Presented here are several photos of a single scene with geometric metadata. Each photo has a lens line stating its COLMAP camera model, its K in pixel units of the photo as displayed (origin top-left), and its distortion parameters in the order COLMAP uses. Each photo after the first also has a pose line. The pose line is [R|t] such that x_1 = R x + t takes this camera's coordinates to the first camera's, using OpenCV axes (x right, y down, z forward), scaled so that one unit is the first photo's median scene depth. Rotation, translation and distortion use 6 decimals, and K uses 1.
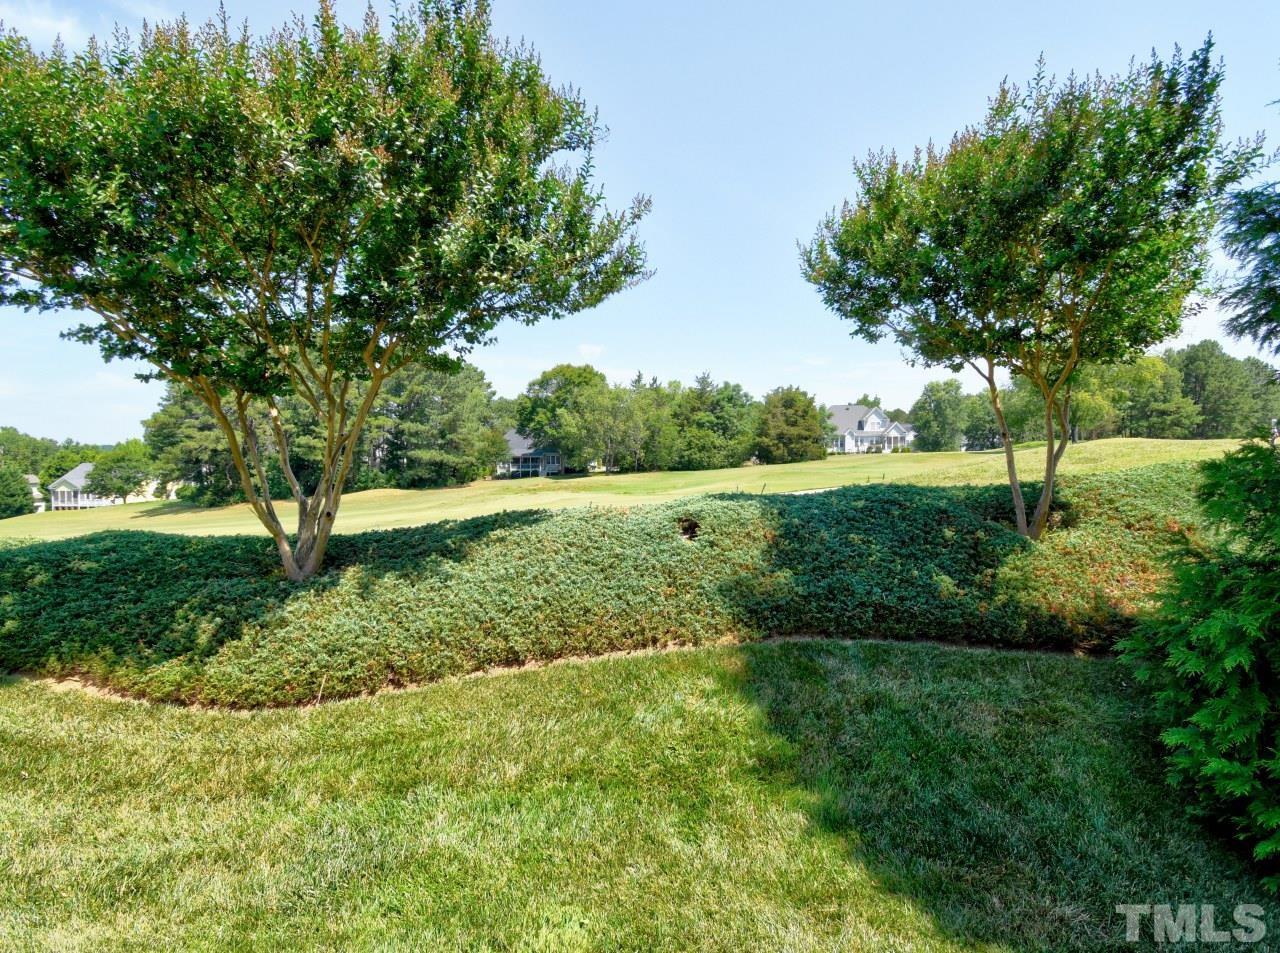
lens RADIAL K [[642.5, 0, 649.8], [0, 642.5, 478.2], [0, 0, 1]] dist [0.001074, -0.018074]
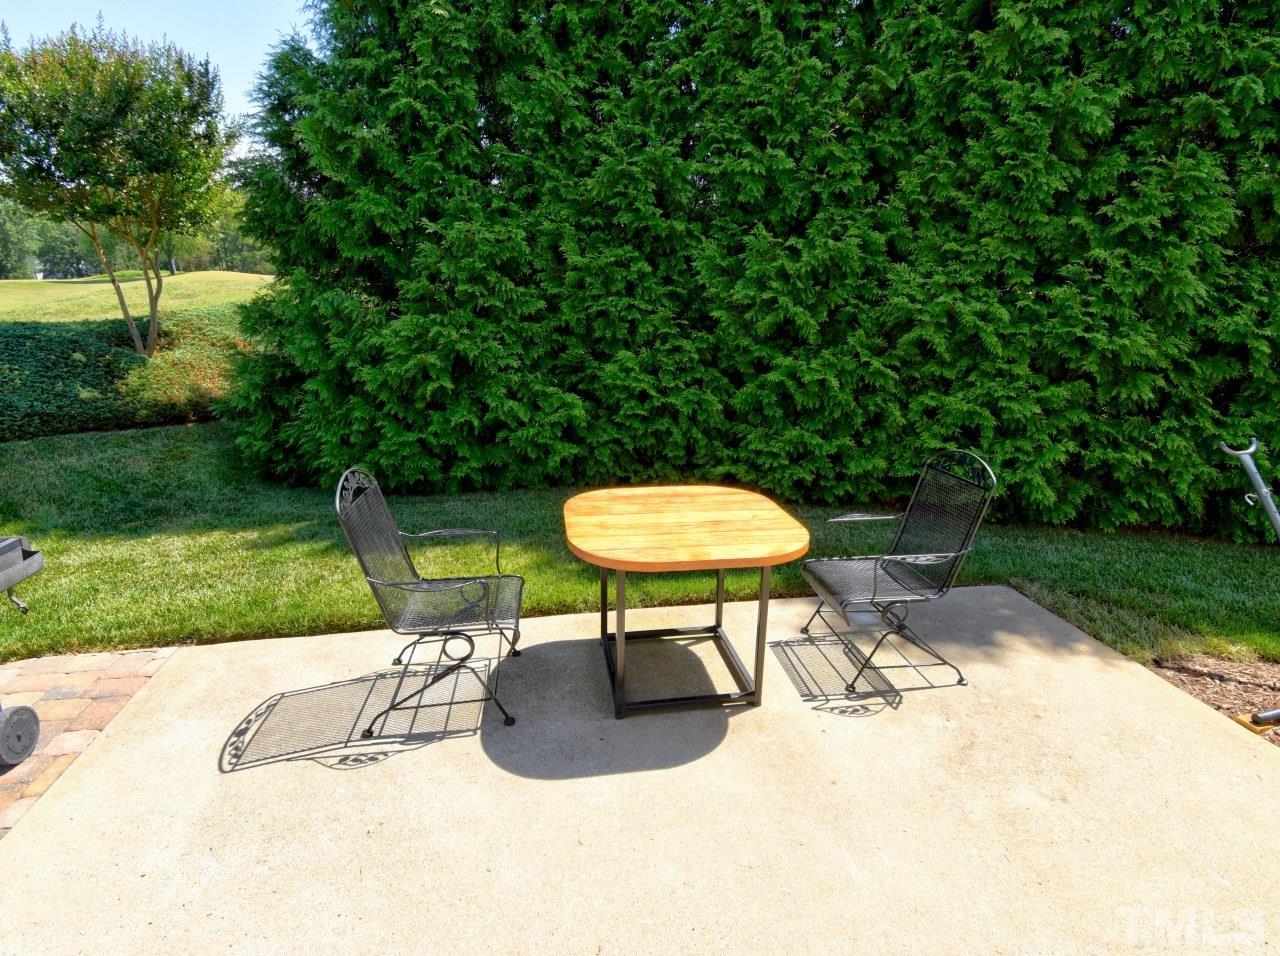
lens RADIAL K [[642.5, 0, 637.2], [0, 642.5, 482.3], [0, 0, 1]] dist [0.001074, -0.018074]
pose [[0.372616, -0.245520, 0.894917, -0.454205], [0.004440, 0.964826, 0.262851, -0.008617], [-0.927975, -0.093969, 0.360600, -0.733525]]
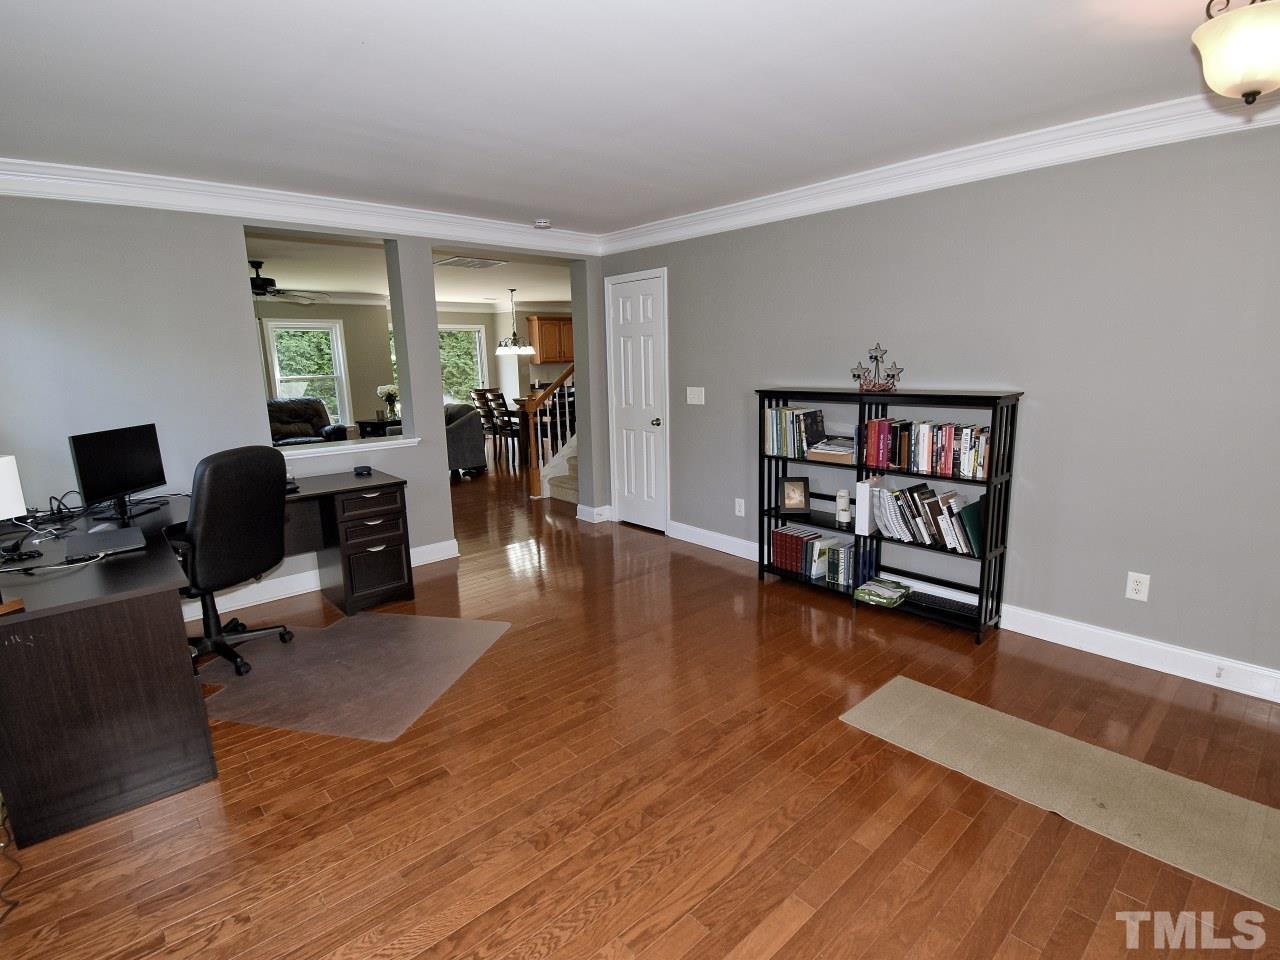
lens RADIAL K [[642.5, 0, 641.4], [0, 642.5, 477.9], [0, 0, 1]] dist [0.001074, -0.018074]
pose [[-0.209827, -0.184470, 0.960179, -5.346901], [0.046867, 0.979014, 0.198330, -0.055874], [-0.976615, 0.086616, -0.196778, -1.324762]]
